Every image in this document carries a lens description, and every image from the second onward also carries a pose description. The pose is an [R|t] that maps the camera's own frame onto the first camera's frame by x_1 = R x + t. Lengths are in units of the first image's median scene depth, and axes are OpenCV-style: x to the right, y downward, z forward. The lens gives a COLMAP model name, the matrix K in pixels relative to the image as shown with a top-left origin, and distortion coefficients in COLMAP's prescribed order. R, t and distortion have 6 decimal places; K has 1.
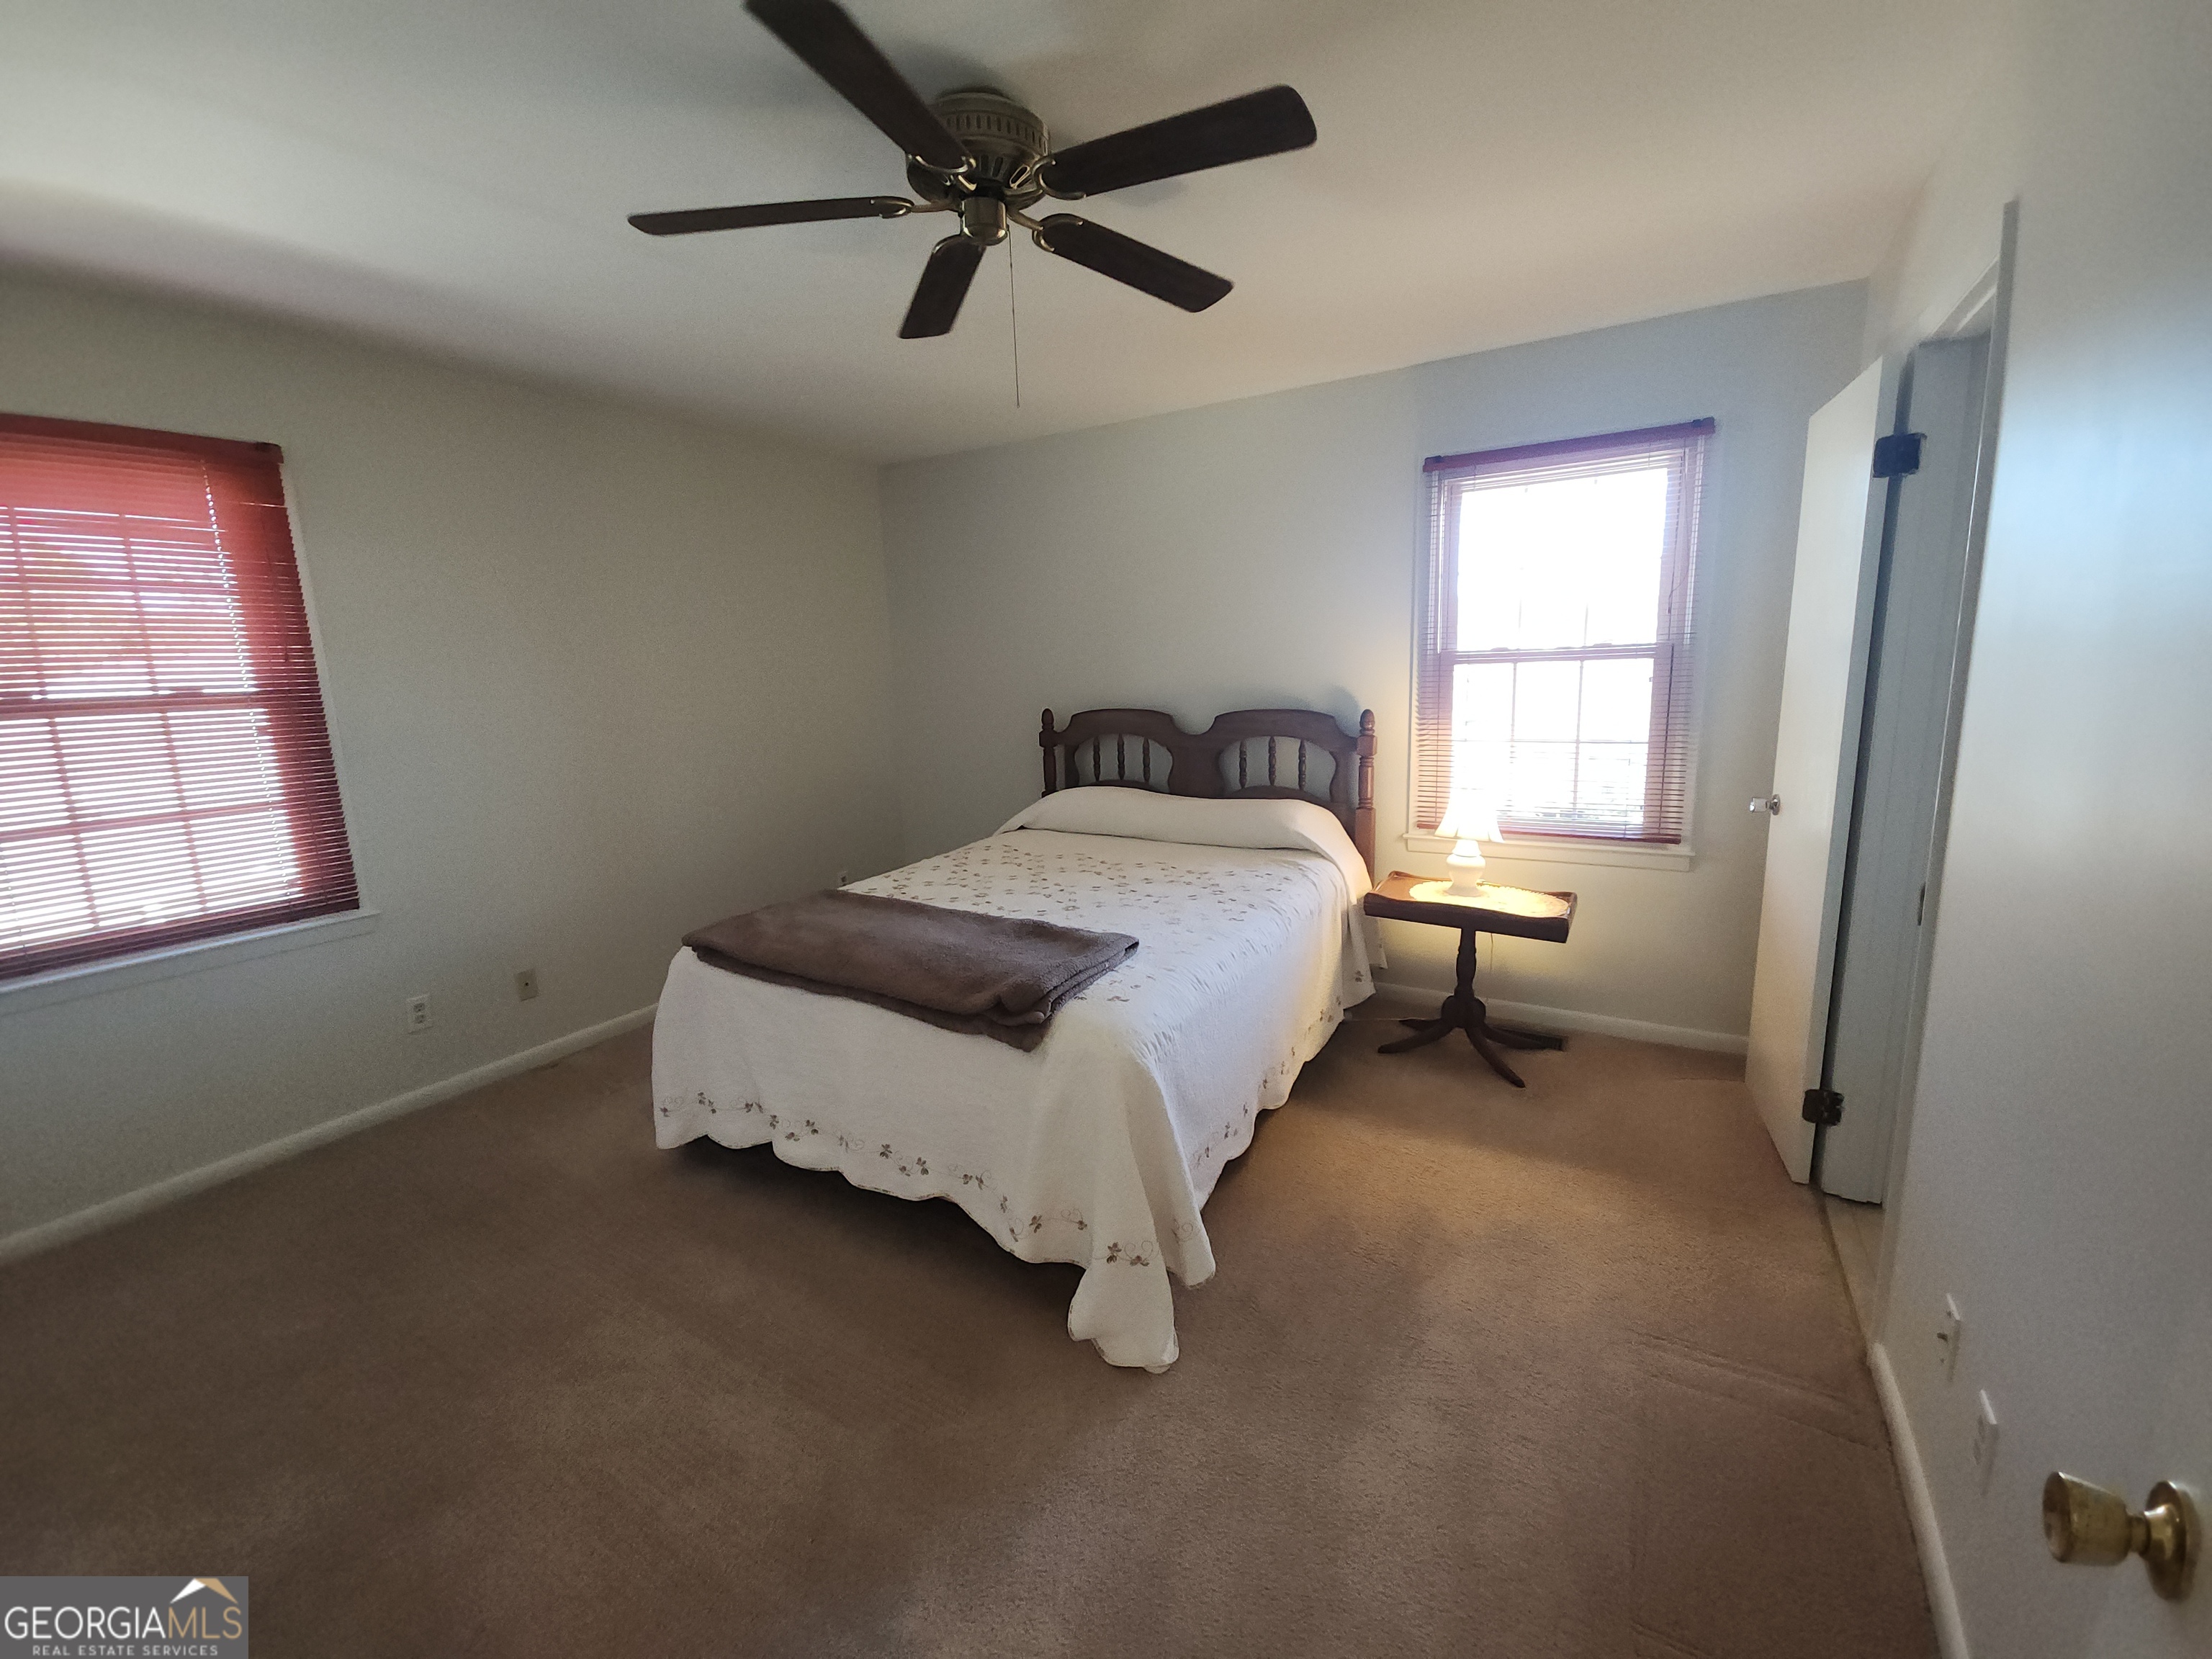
lens RADIAL K [[905.9, 0, 1091.3], [0, 905.9, 821.5], [0, 0, 1]] dist [0.001459, -0.001902]
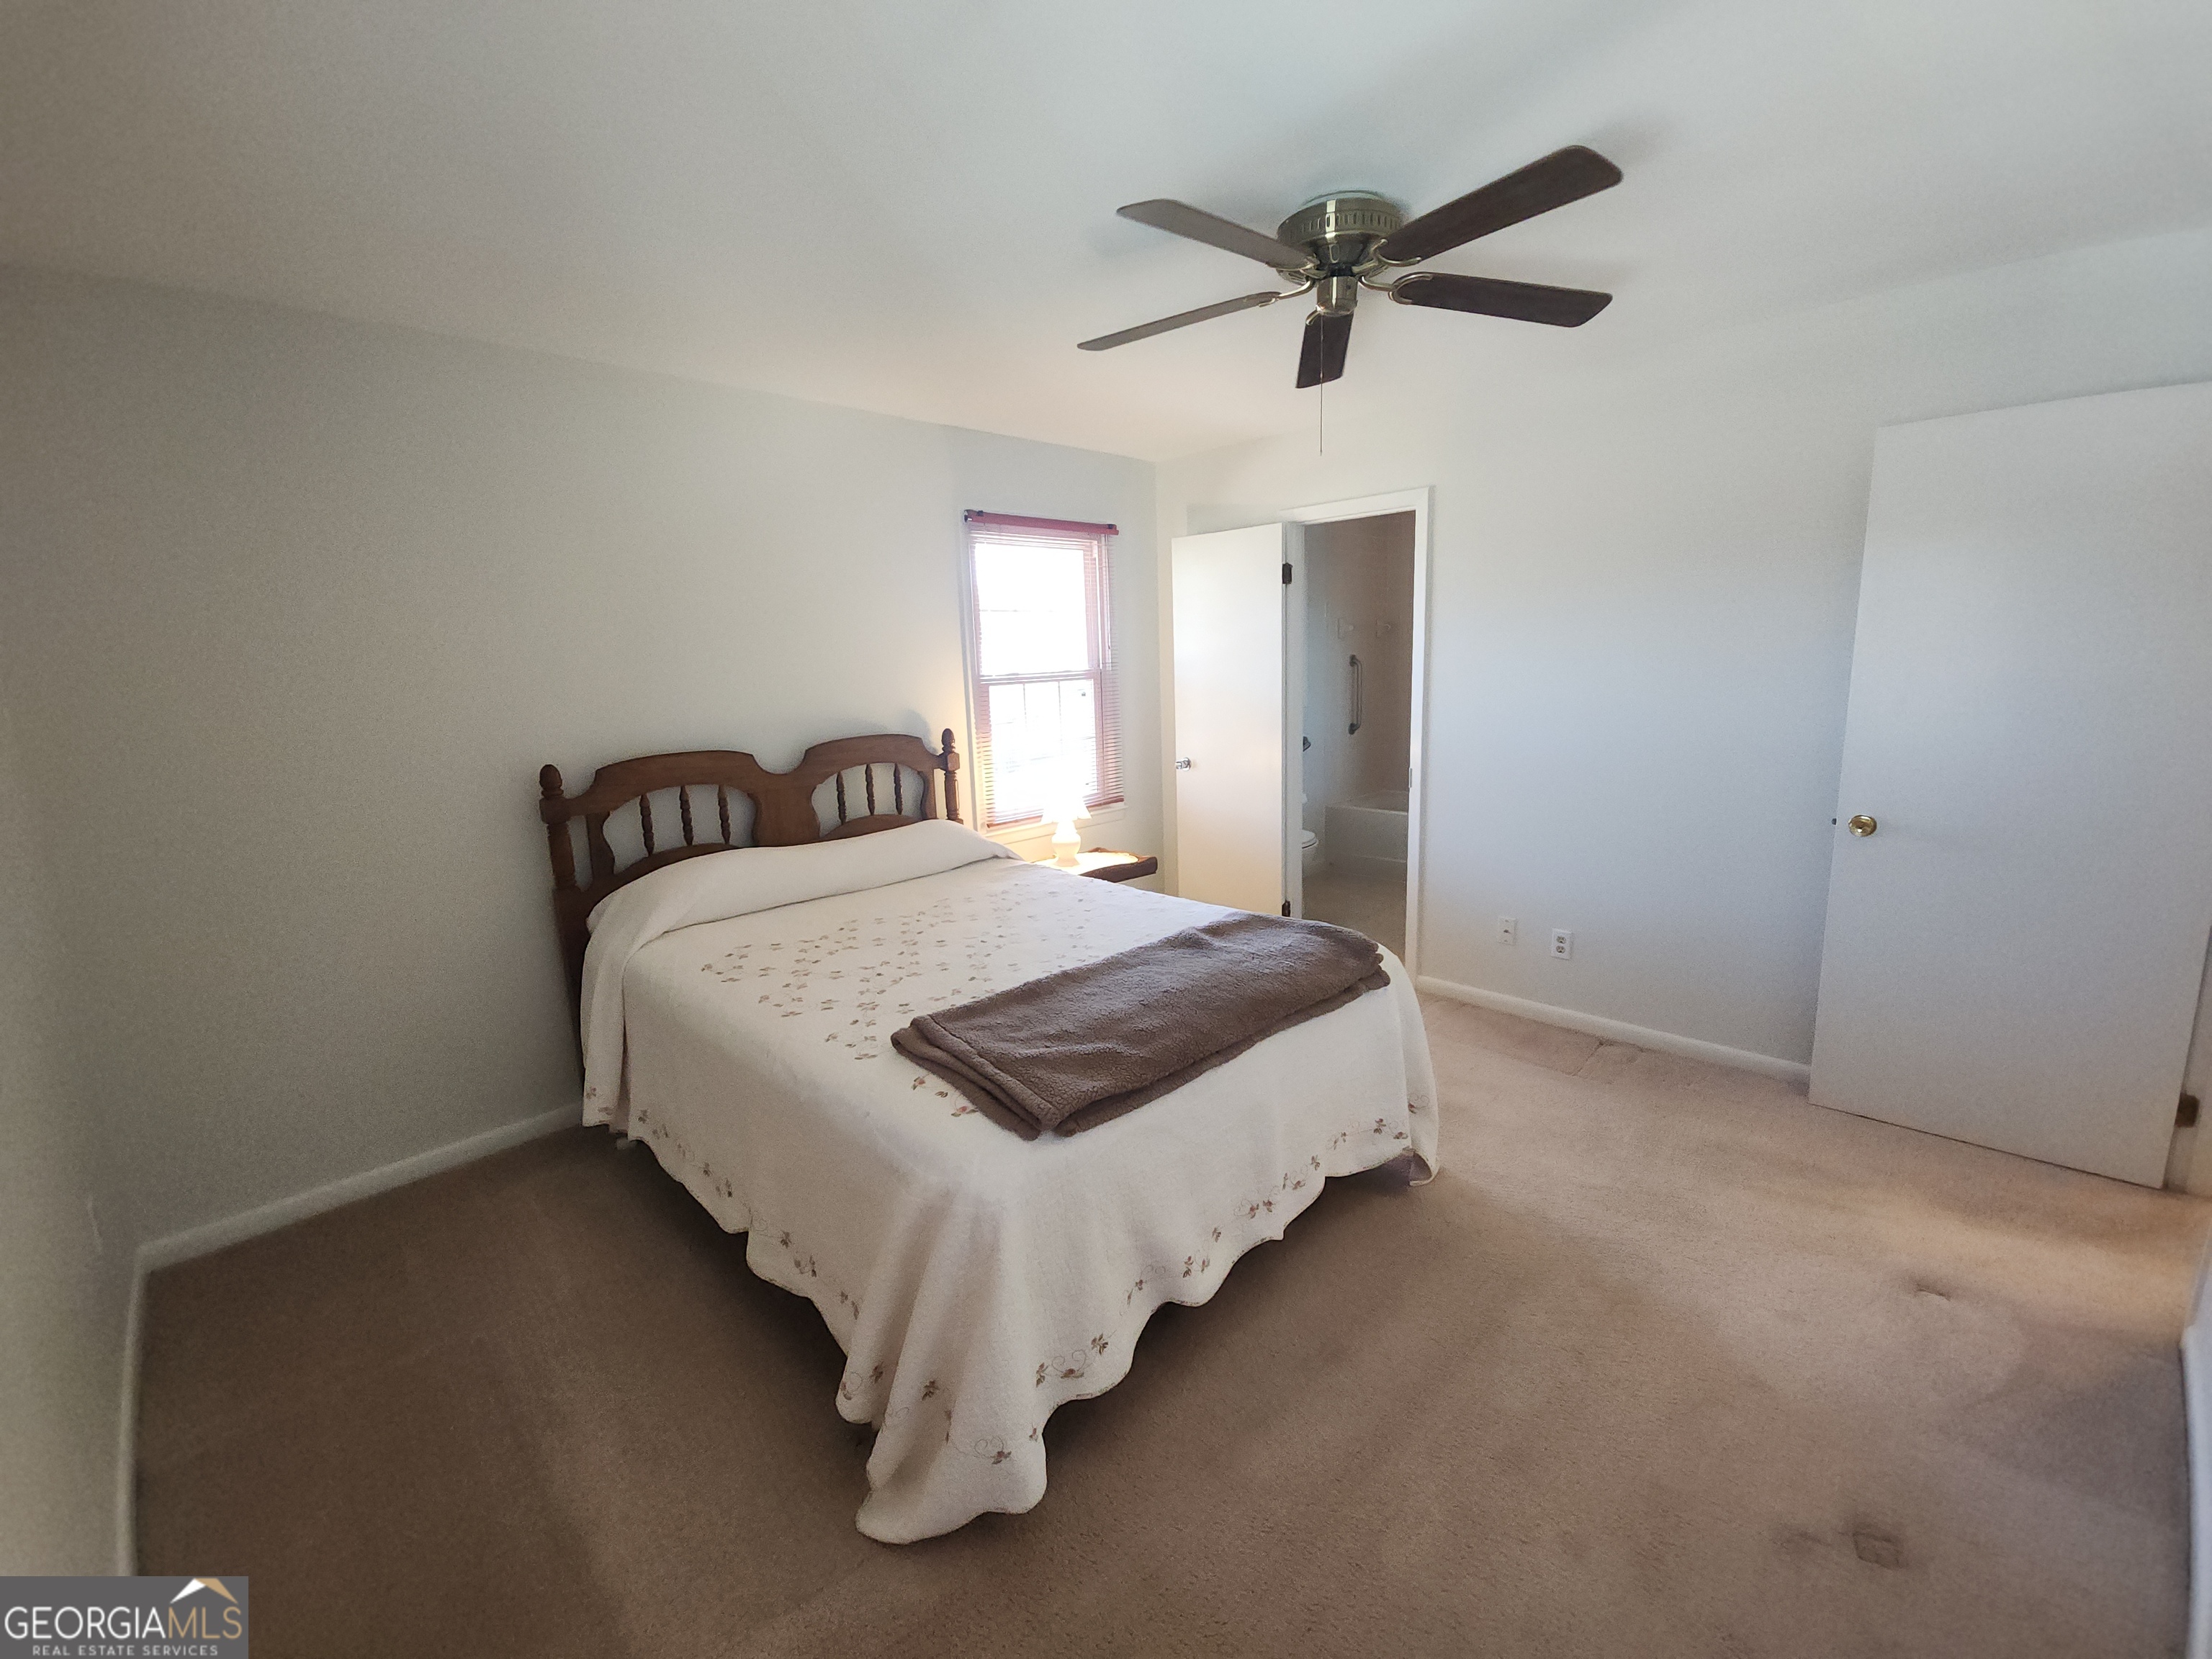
lens RADIAL K [[905.9, 0, 1093.4], [0, 905.9, 832.2], [0, 0, 1]] dist [0.001459, -0.001902]
pose [[0.239802, -0.154103, 0.958513, -0.740834], [0.199750, 0.974028, 0.106624, -0.085741], [-0.950050, 0.165894, 0.264356, 0.583330]]
